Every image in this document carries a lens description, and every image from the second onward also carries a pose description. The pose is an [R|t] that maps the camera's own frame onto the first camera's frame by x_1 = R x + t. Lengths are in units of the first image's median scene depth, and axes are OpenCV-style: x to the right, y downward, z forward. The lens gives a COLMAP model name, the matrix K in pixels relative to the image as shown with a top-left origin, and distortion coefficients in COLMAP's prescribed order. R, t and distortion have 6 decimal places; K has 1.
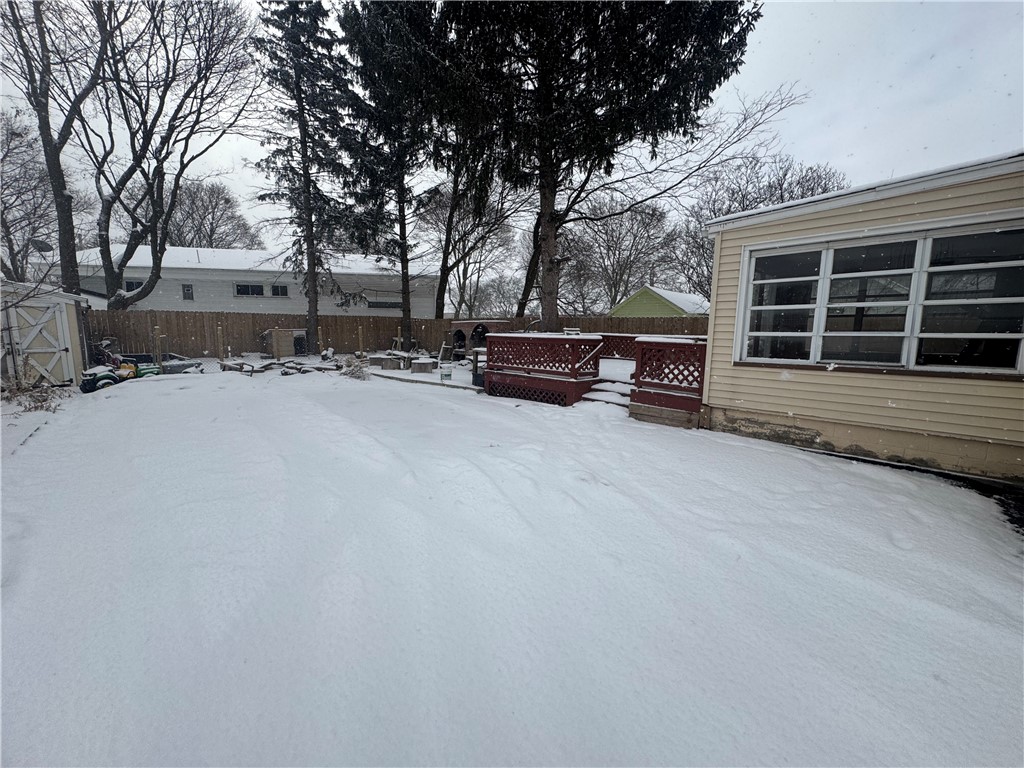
lens RADIAL K [[408.3, 0, 512.9], [0, 408.3, 383.3], [0, 0, 1]] dist [-0.002680, 0.000197]
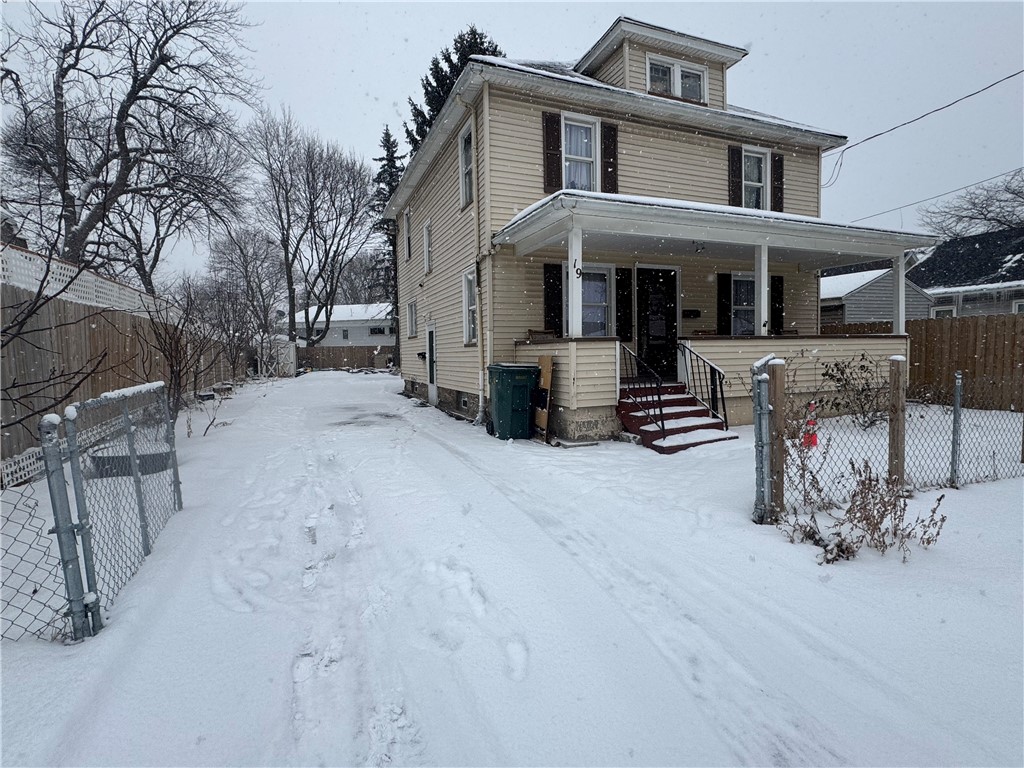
lens RADIAL K [[517.2, 0, 515.1], [0, 517.2, 383.9], [0, 0, 1]] dist [-0.006744, 0.002067]
pose [[0.921007, -0.007654, -0.389470, 0.822976], [-0.022751, 0.997043, -0.073396, 0.142472], [0.388880, 0.076459, 0.918110, -0.802537]]
